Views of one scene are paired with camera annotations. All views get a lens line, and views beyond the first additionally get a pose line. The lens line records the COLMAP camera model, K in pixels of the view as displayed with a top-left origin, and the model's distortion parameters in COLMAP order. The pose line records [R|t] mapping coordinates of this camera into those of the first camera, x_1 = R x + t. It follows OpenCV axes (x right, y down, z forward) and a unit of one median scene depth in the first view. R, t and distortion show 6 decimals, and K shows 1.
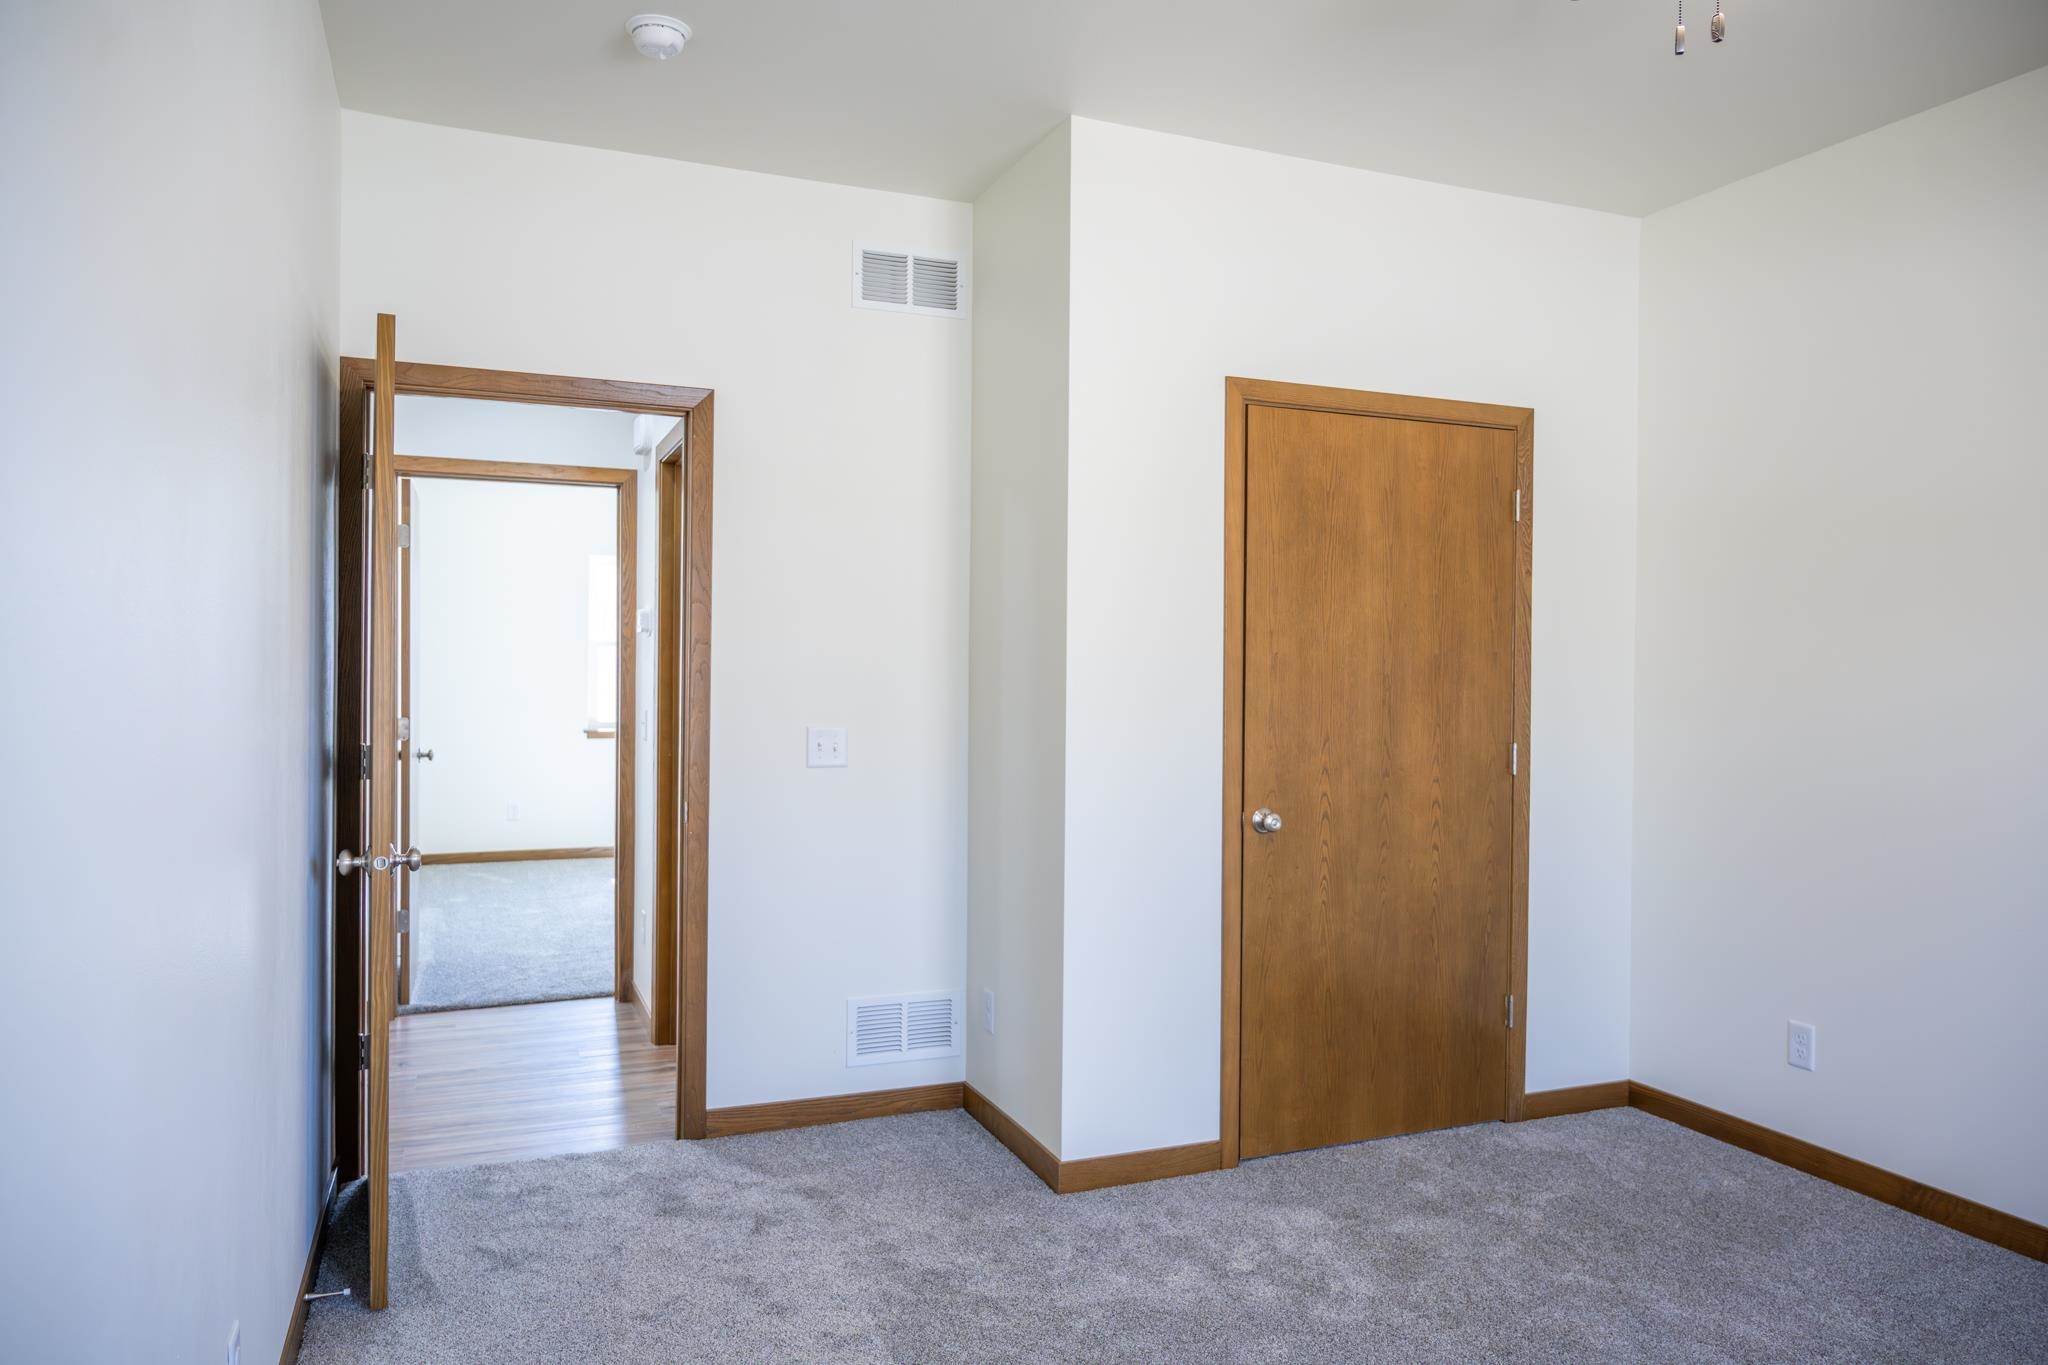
lens RADIAL K [[1378.1, 0, 1029.4], [0, 1378.1, 681.6], [0, 0, 1]] dist [-0.001745, -0.001564]
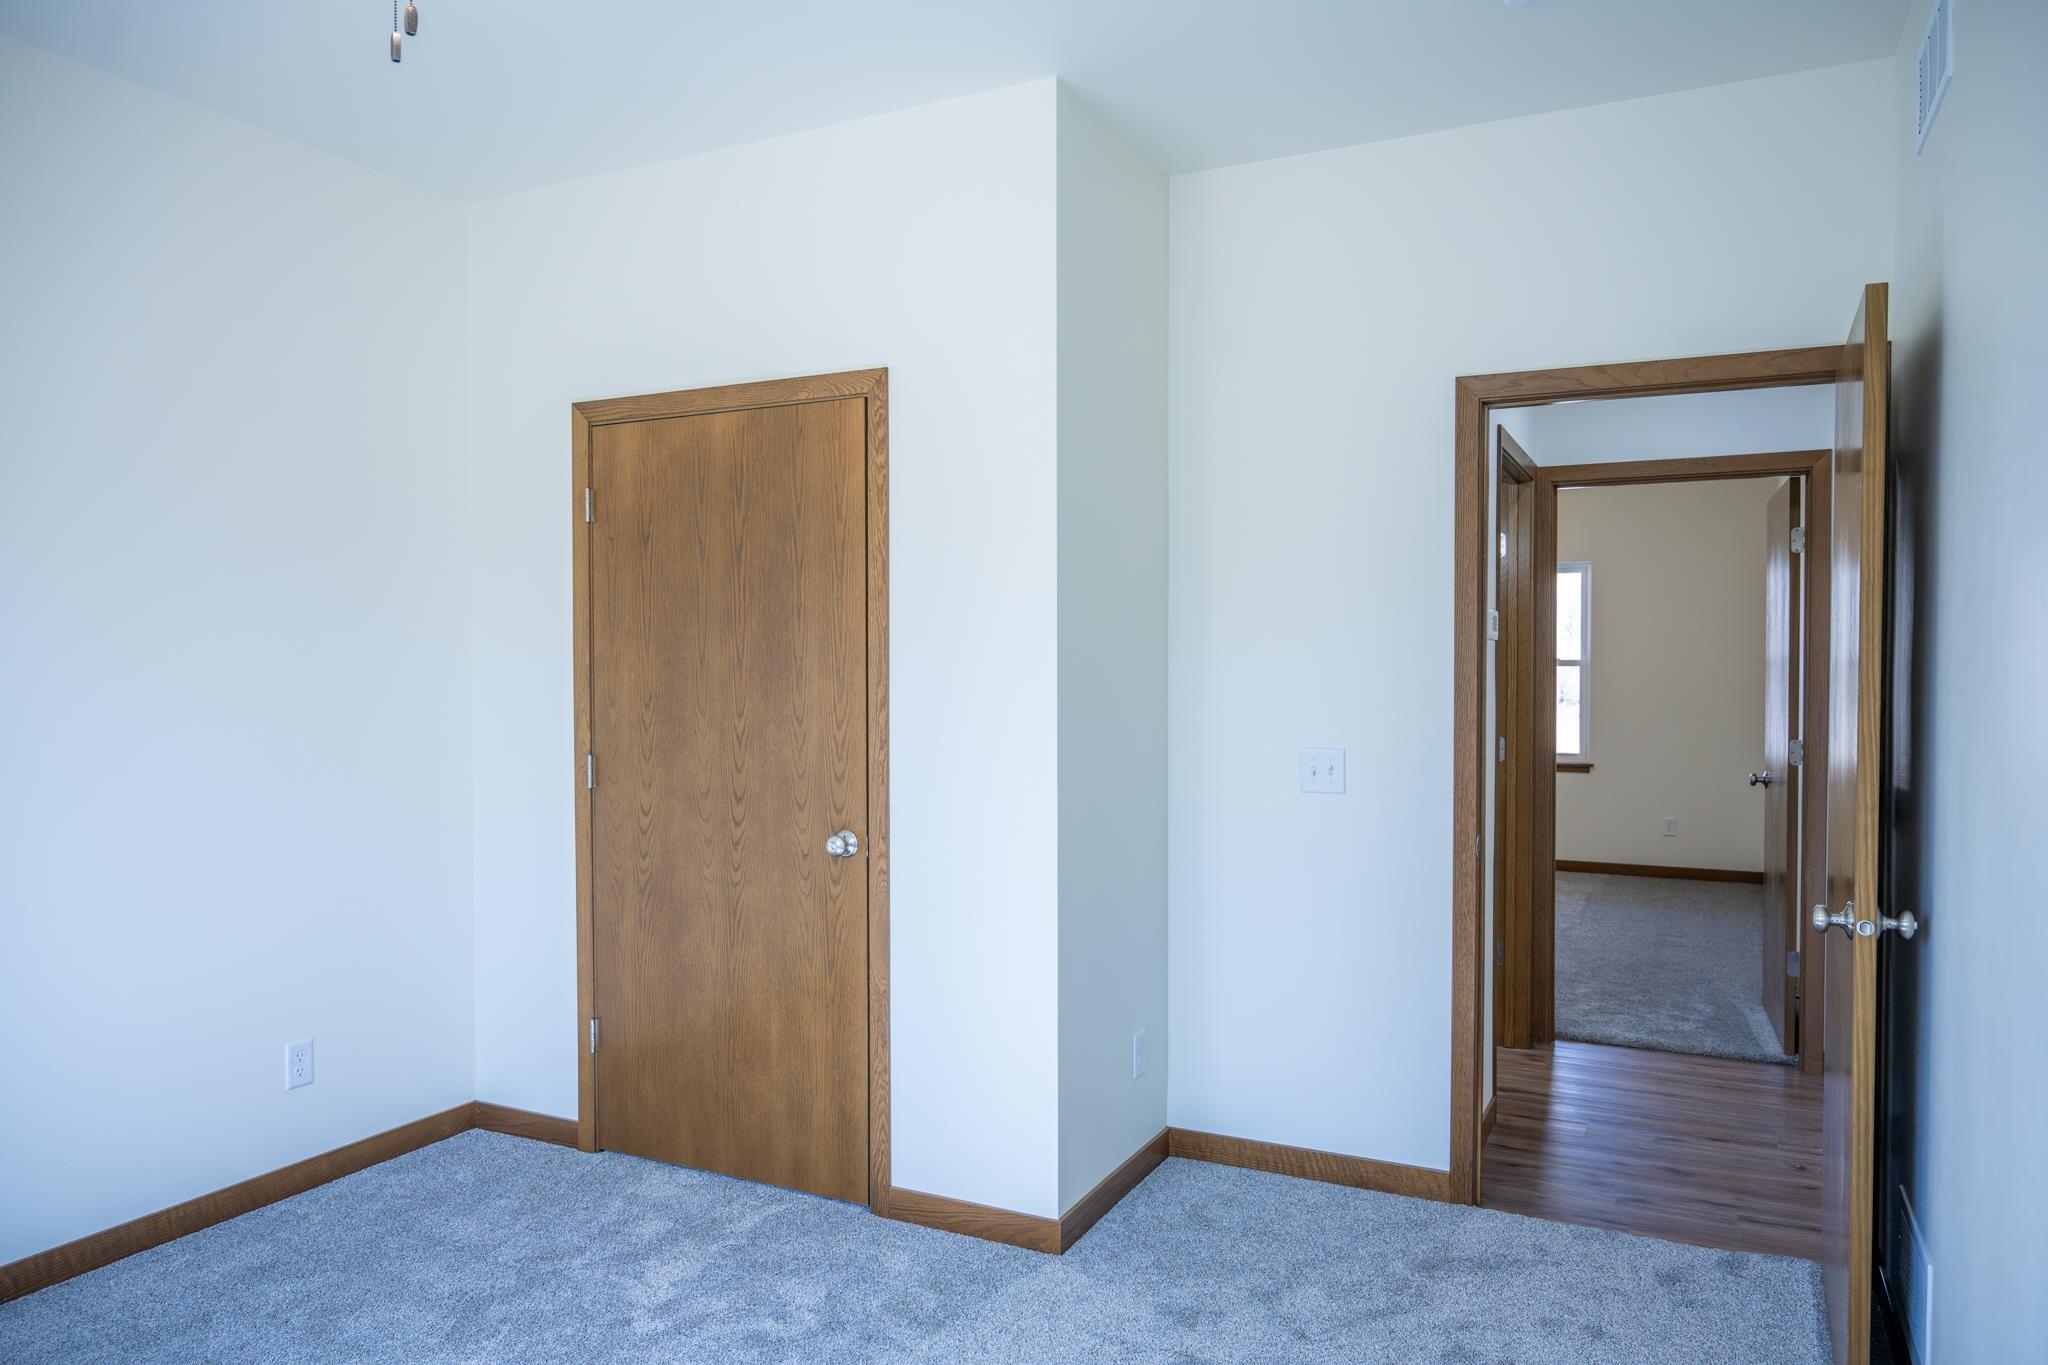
lens RADIAL K [[1374.0, 0, 1030.7], [0, 1374.0, 688.5], [0, 0, 1]] dist [-0.003598, -0.000038]
pose [[0.646554, 0.008343, -0.762823, 1.161893], [-0.003952, 0.999963, 0.007587, -0.011108], [0.762858, -0.001891, 0.646563, 0.578544]]
